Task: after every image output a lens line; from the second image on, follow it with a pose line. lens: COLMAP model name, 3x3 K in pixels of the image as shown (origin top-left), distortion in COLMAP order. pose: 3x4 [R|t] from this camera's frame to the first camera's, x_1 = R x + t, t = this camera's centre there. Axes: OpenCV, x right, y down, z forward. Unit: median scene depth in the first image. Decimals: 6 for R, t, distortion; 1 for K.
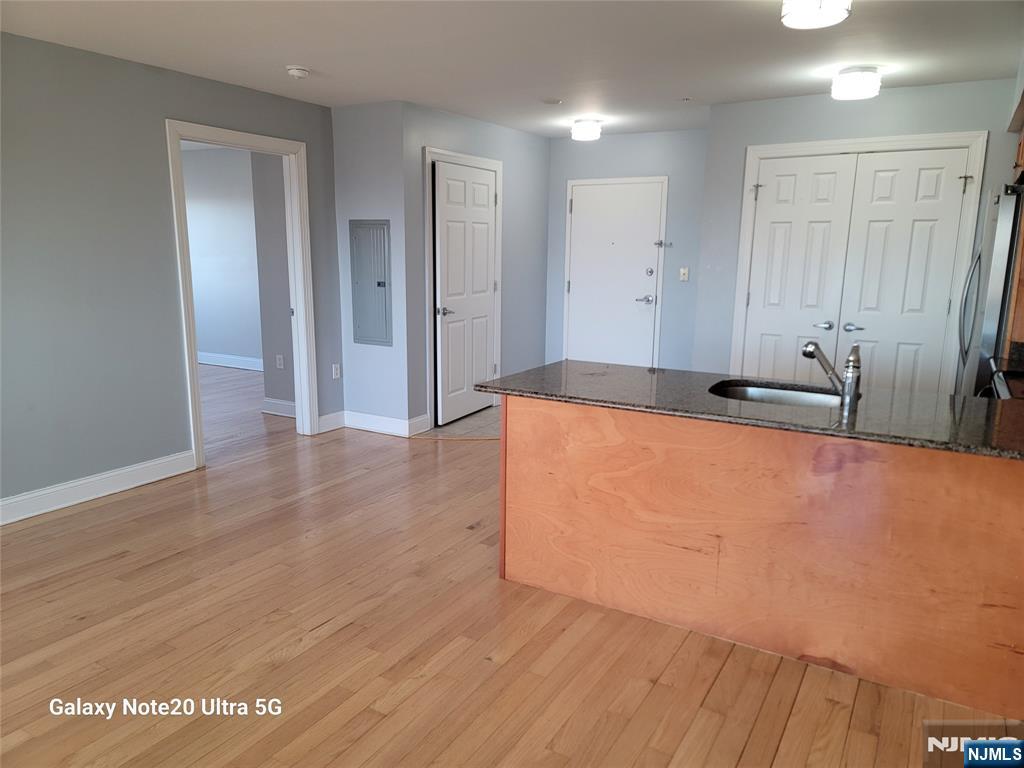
lens RADIAL K [[747.6, 0, 512.0], [0, 747.6, 384.0], [0, 0, 1]] dist [0.079131, -0.054794]
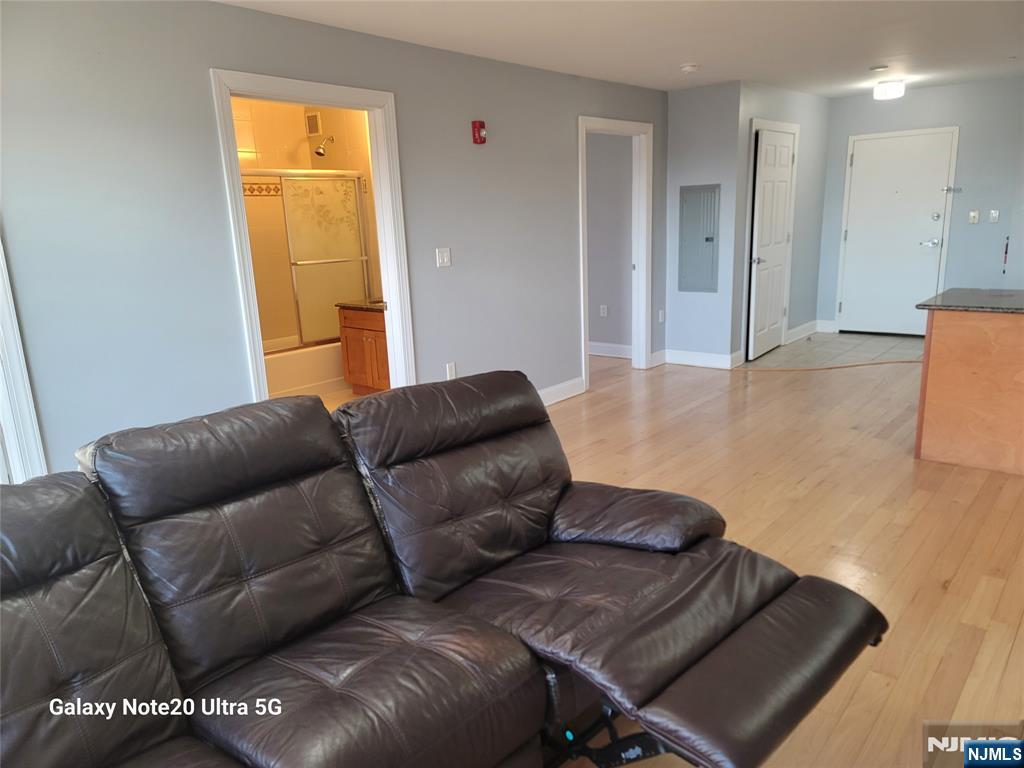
lens RADIAL K [[747.6, 0, 512.0], [0, 747.6, 384.0], [0, 0, 1]] dist [0.079131, -0.054794]
pose [[0.984020, -0.011037, -0.177714, -0.262464], [0.019090, 0.998864, 0.043666, 0.035045], [0.177030, -0.046361, 0.983113, -0.223543]]
